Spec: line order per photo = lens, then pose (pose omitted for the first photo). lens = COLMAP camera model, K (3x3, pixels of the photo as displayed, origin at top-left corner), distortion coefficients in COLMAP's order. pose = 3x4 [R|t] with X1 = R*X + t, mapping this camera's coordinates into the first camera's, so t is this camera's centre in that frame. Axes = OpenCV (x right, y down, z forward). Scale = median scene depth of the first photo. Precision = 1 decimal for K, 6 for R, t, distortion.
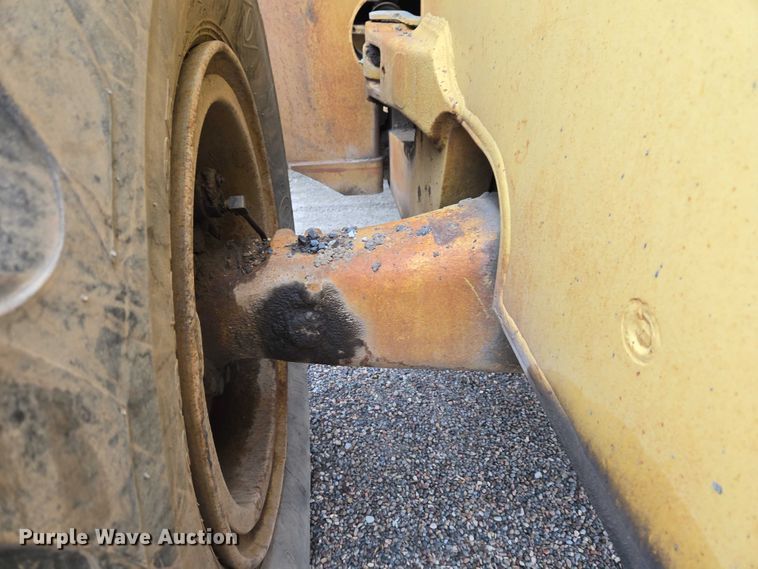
lens RADIAL K [[511.4, 0, 373.8], [0, 511.4, 287.0], [0, 0, 1]] dist [0.072009, -0.060516]
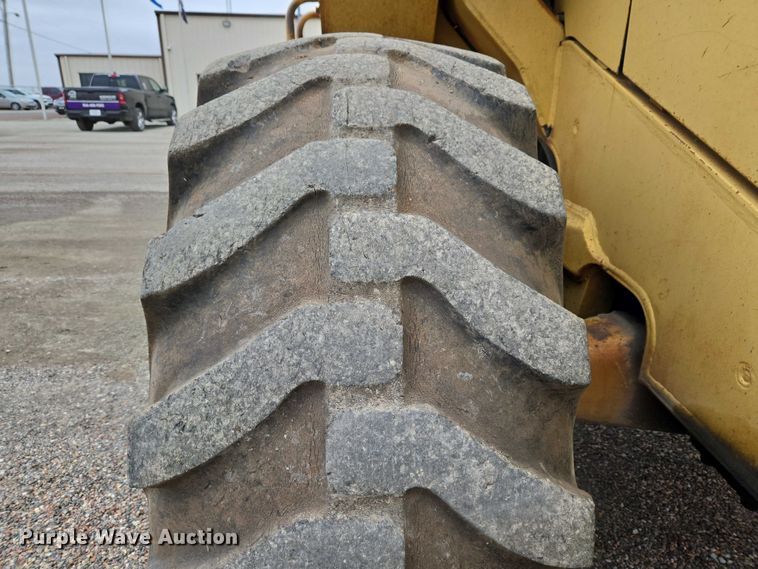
lens RADIAL K [[511.4, 0, 376.6], [0, 511.4, 285.8], [0, 0, 1]] dist [0.072009, -0.060516]
pose [[0.997568, 0.051901, -0.046513, -0.490698], [-0.060240, 0.977741, -0.200979, 0.118157], [0.035047, 0.203293, 0.978491, -0.676019]]
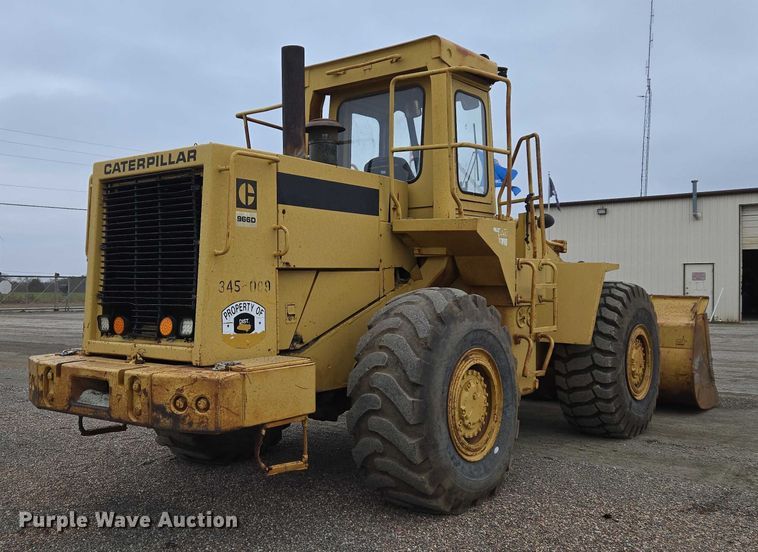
lens RADIAL K [[761.3, 0, 324.2], [0, 761.3, 278.2], [0, 0, 1]] dist [0.066091, 0.000000]
pose [[0.703119, 0.012905, -0.710955, 5.766029], [-0.384989, 0.847522, -0.365362, 1.676416], [0.597836, 0.530603, 0.600877, -3.778604]]
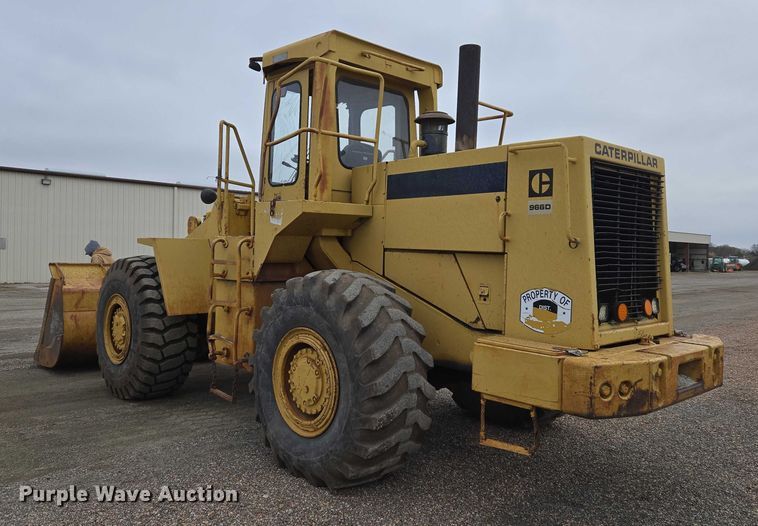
lens RADIAL K [[631.2, 0, 380.6], [0, 631.2, 248.3], [0, 0, 1]] dist [0.071001, -0.061547]
pose [[0.785469, 0.038229, 0.617719, -3.727863], [0.296907, 0.852464, -0.430292, 1.589211], [-0.543033, 0.521386, 0.658234, -3.485136]]
